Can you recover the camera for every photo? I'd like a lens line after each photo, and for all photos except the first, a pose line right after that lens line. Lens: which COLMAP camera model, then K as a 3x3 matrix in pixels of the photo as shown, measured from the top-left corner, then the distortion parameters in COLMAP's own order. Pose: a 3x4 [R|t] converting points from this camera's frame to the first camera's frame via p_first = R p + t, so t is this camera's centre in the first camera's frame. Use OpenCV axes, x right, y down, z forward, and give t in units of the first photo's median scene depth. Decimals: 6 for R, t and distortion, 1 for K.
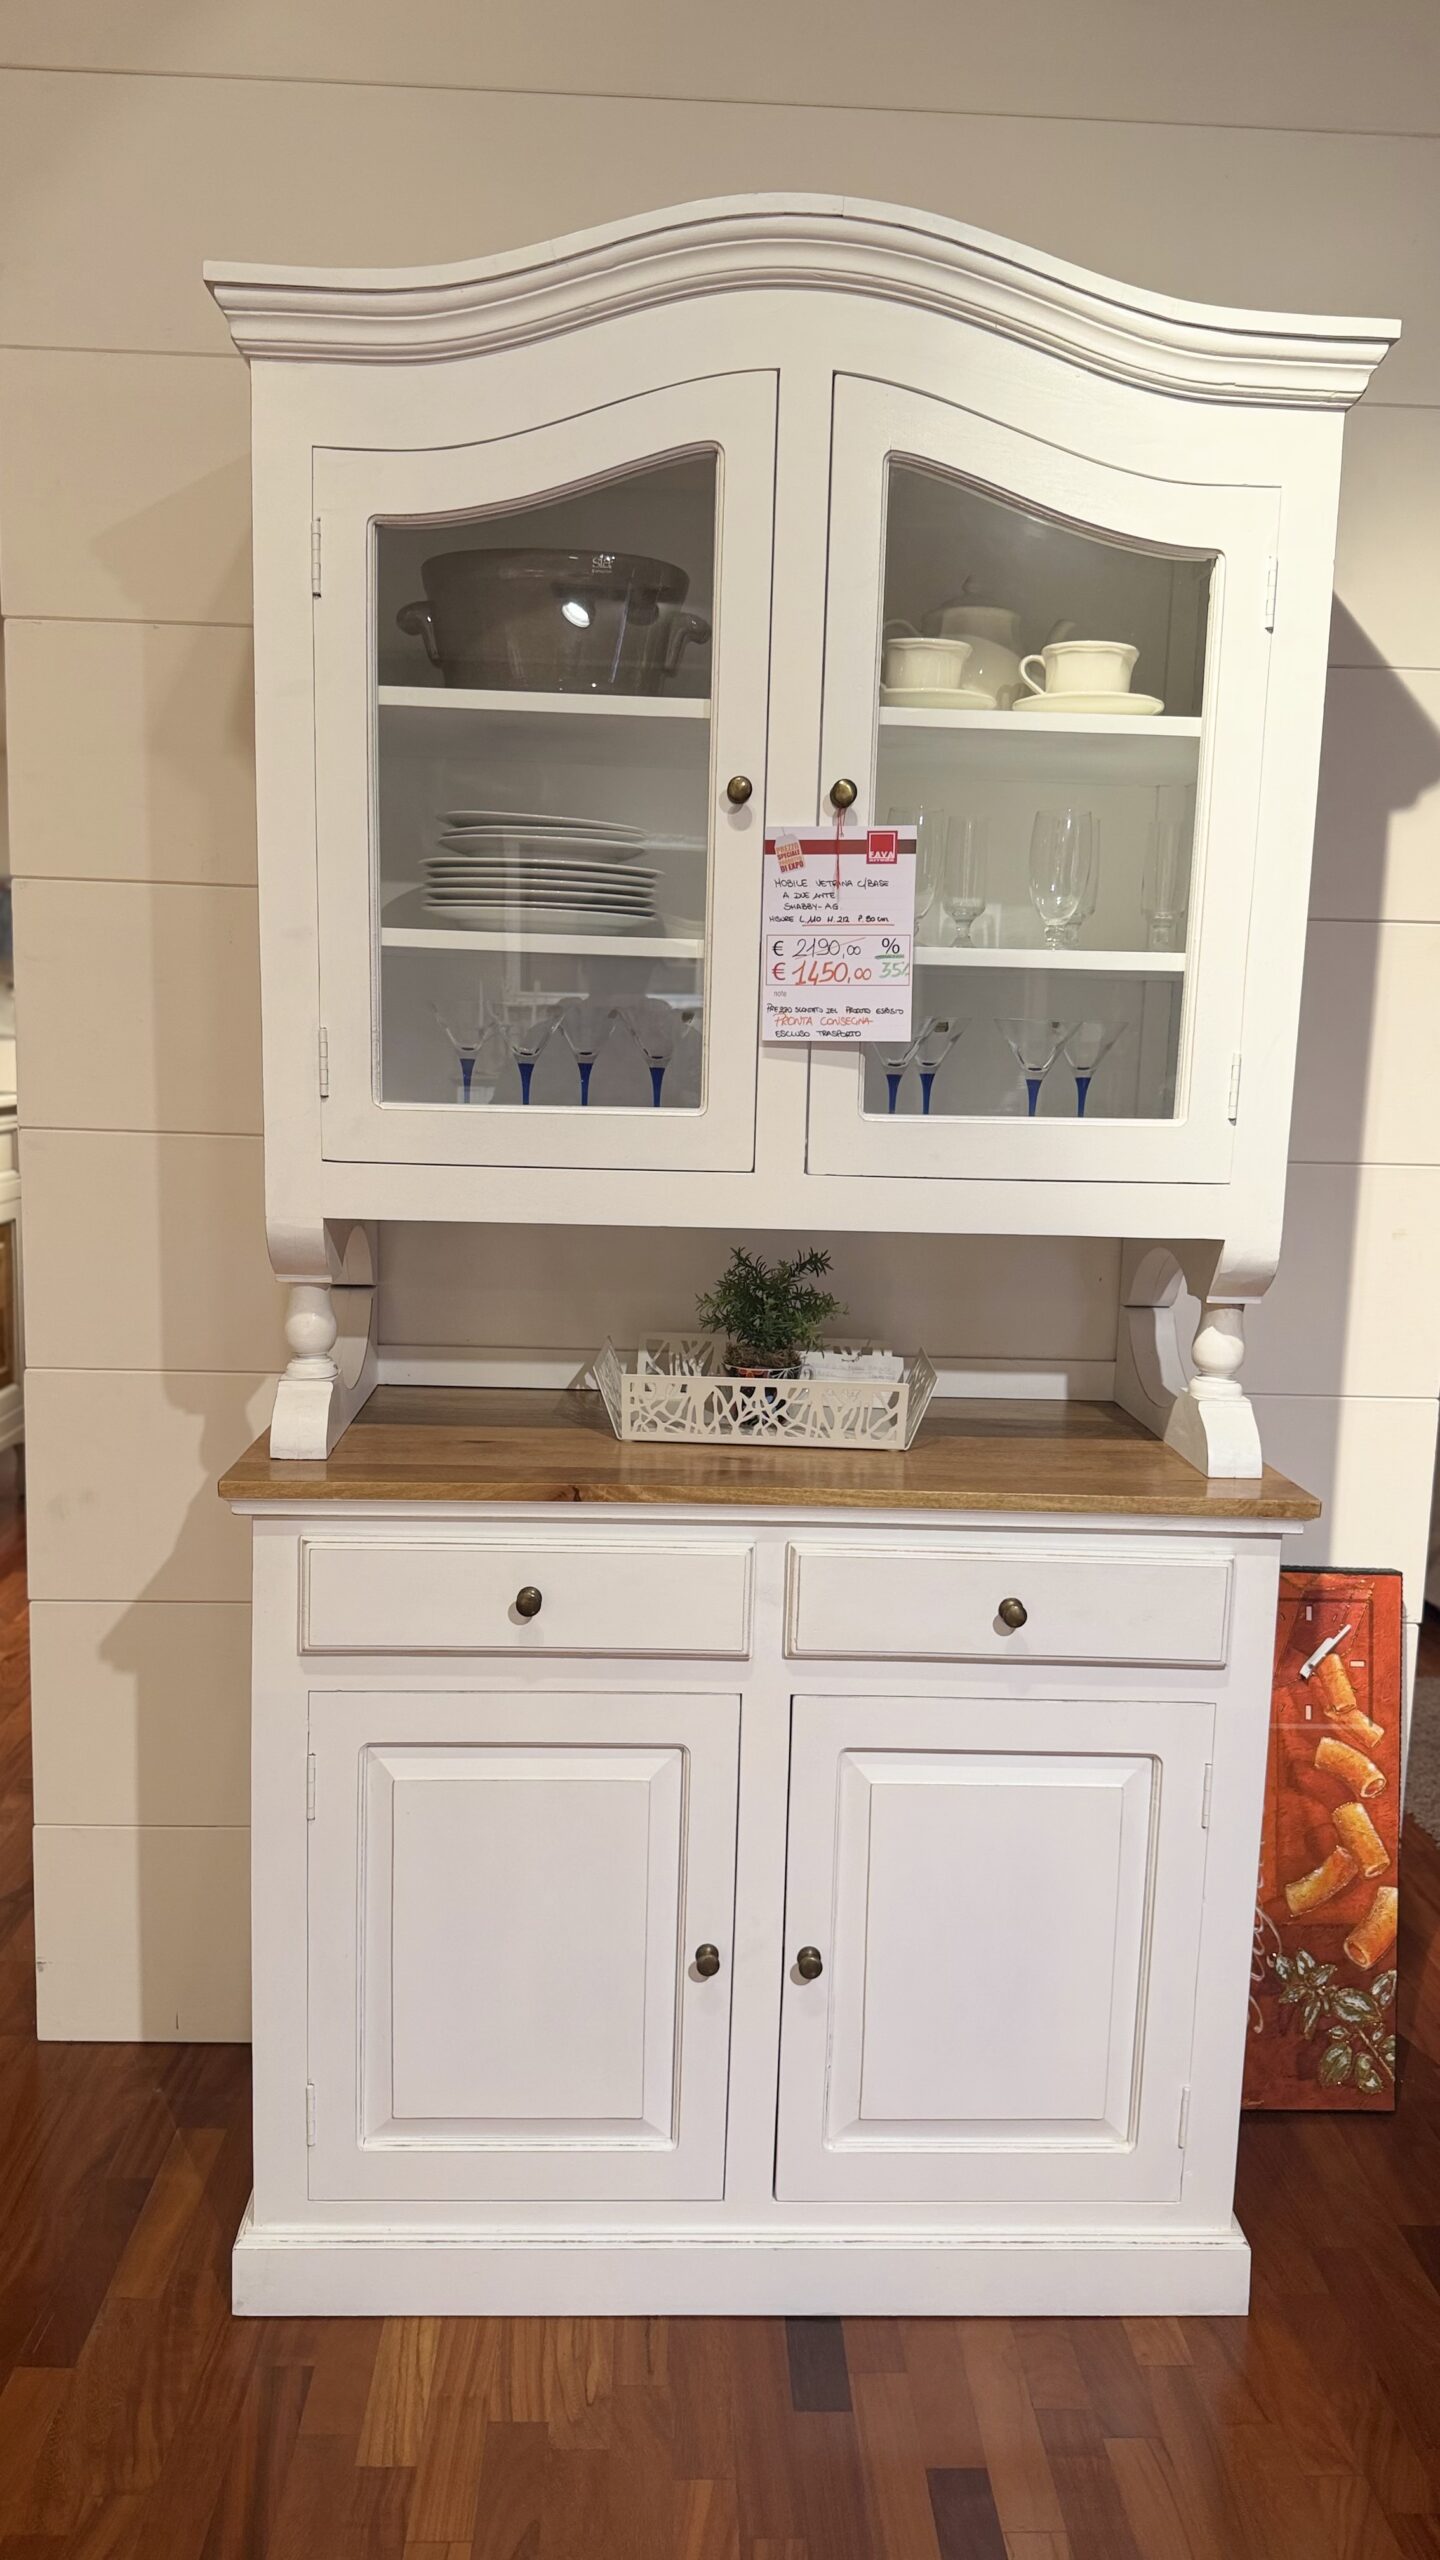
lens RADIAL K [[1788.4, 0, 720.0], [0, 1788.4, 1280.0], [0, 0, 1]] dist [0.068072, -0.081776]
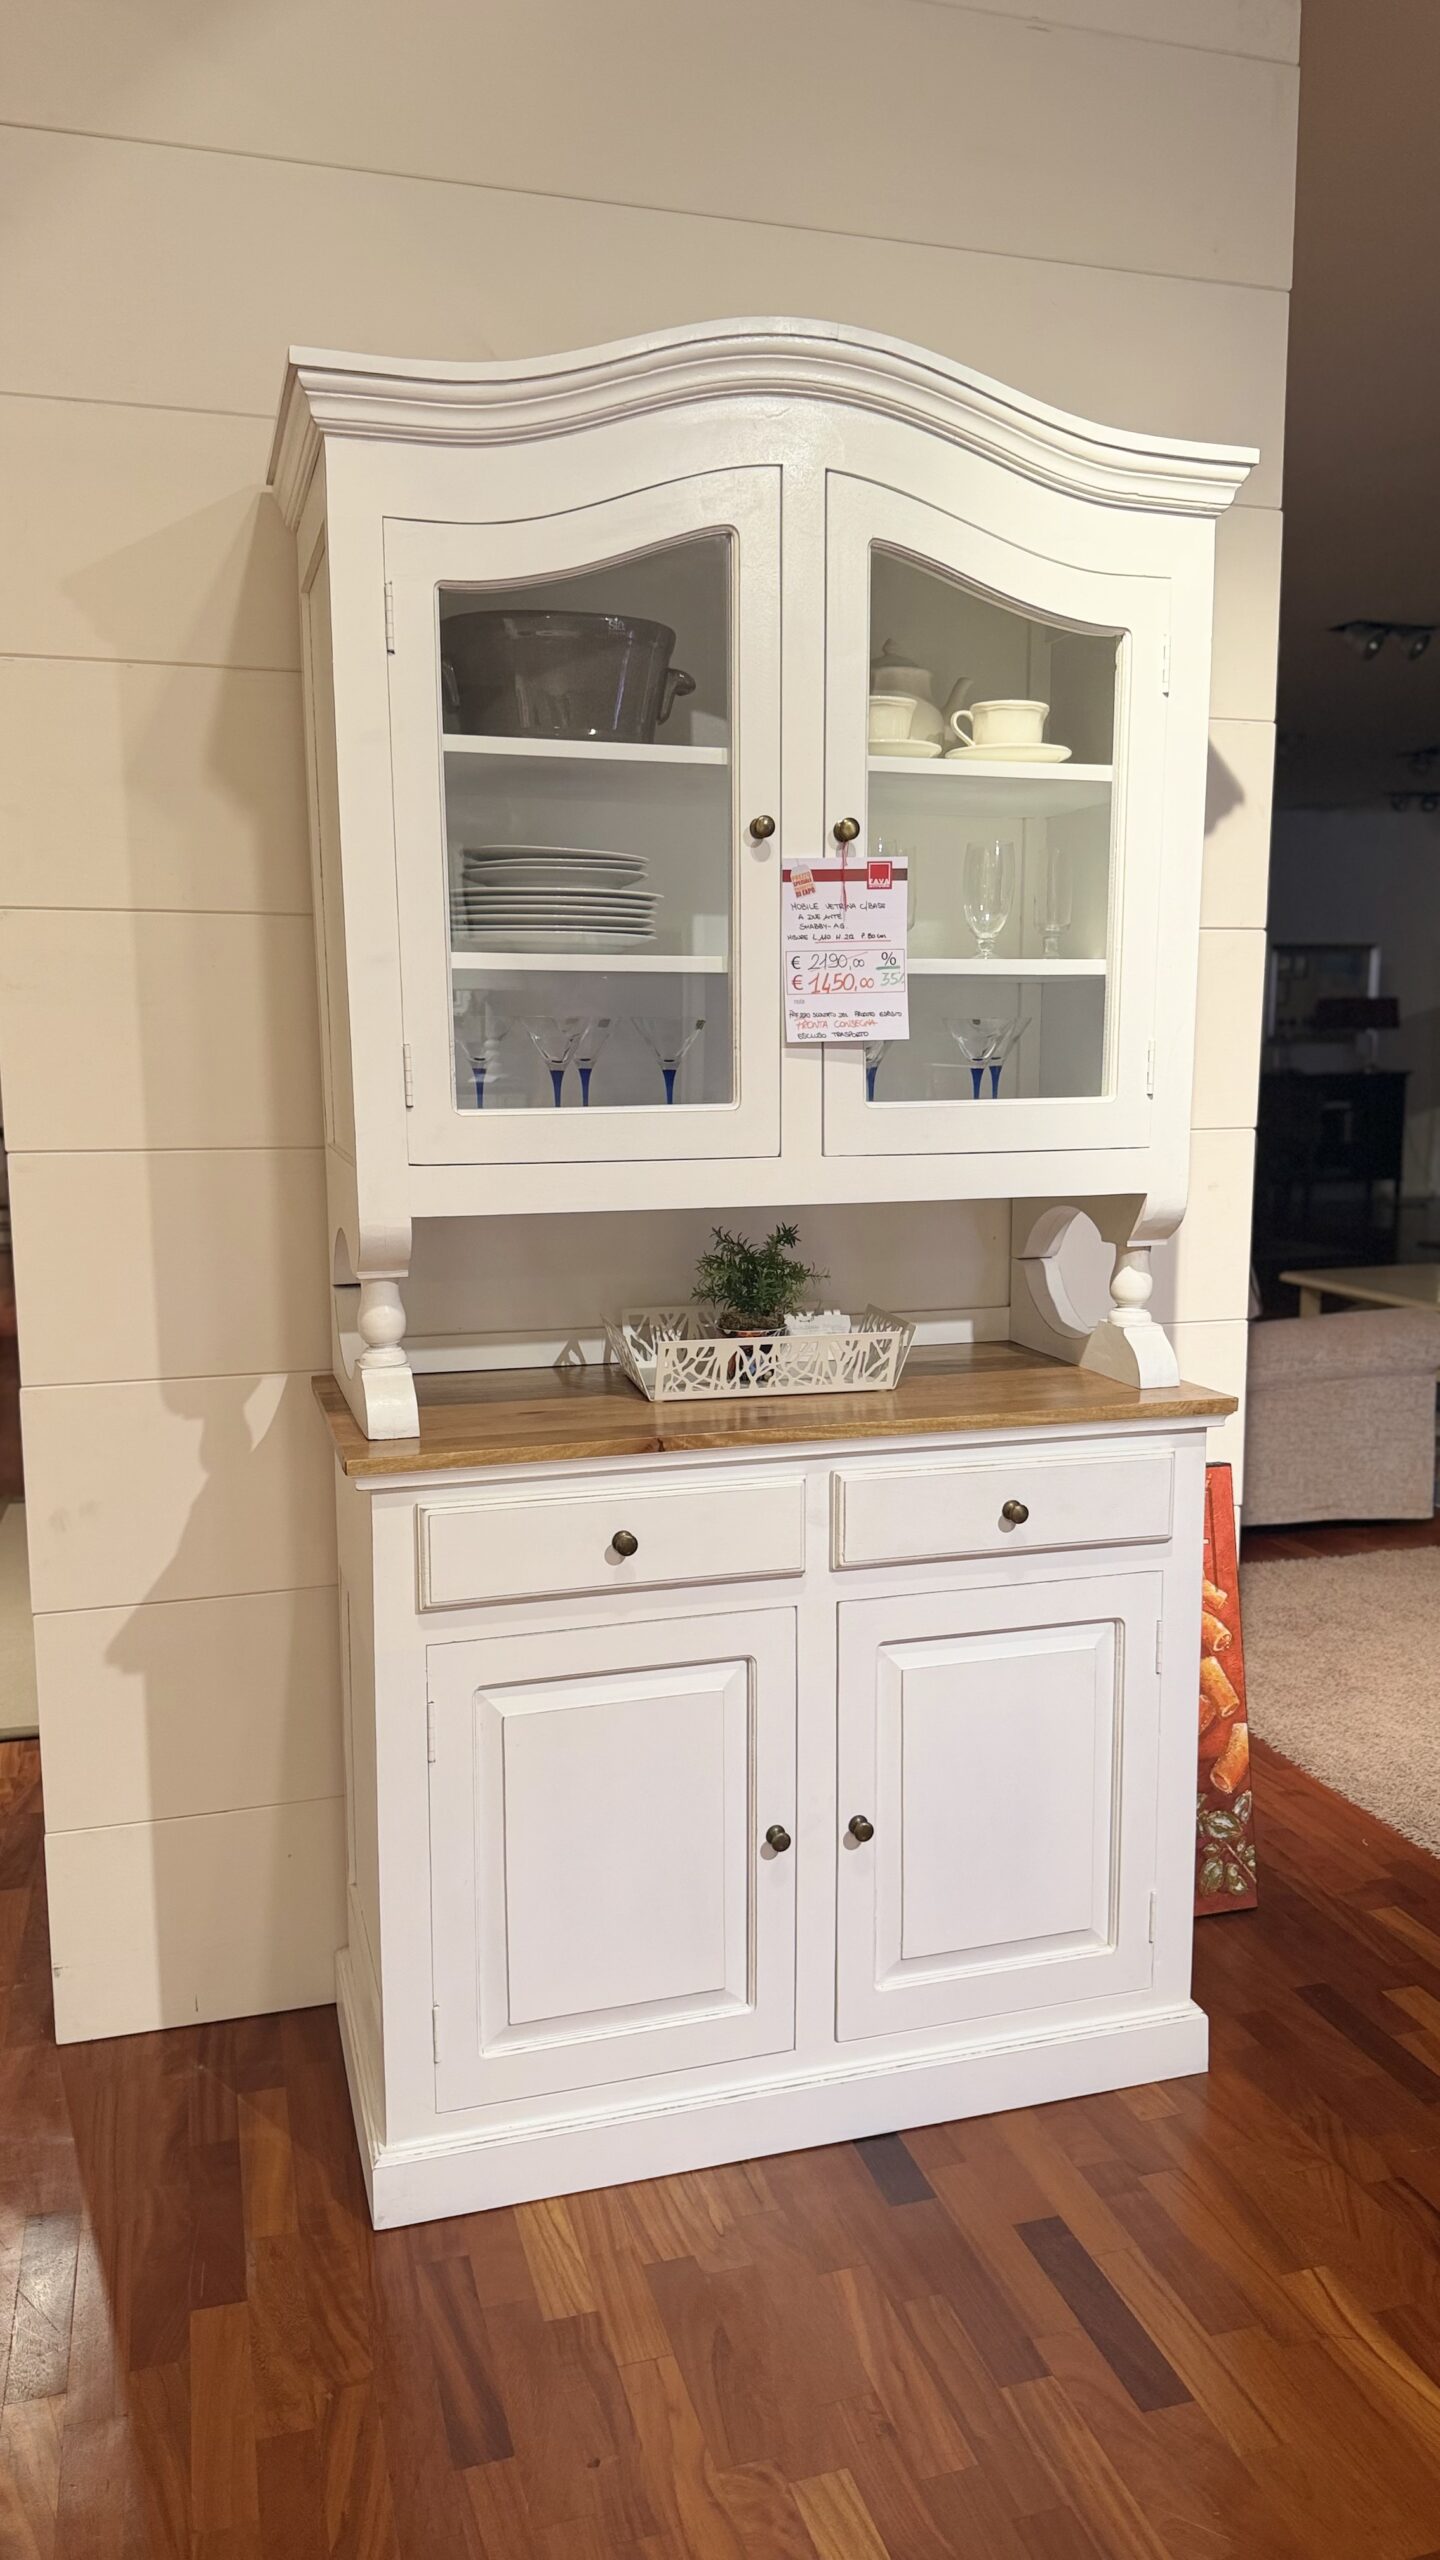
lens RADIAL K [[1781.6, 0, 735.2], [0, 1781.6, 1288.6], [0, 0, 1]] dist [0.101684, -0.146469]
pose [[0.966787, -0.067103, 0.246617, -0.297600], [0.066275, 0.997733, 0.011665, 0.009760], [-0.246841, 0.005067, 0.969043, -0.111420]]
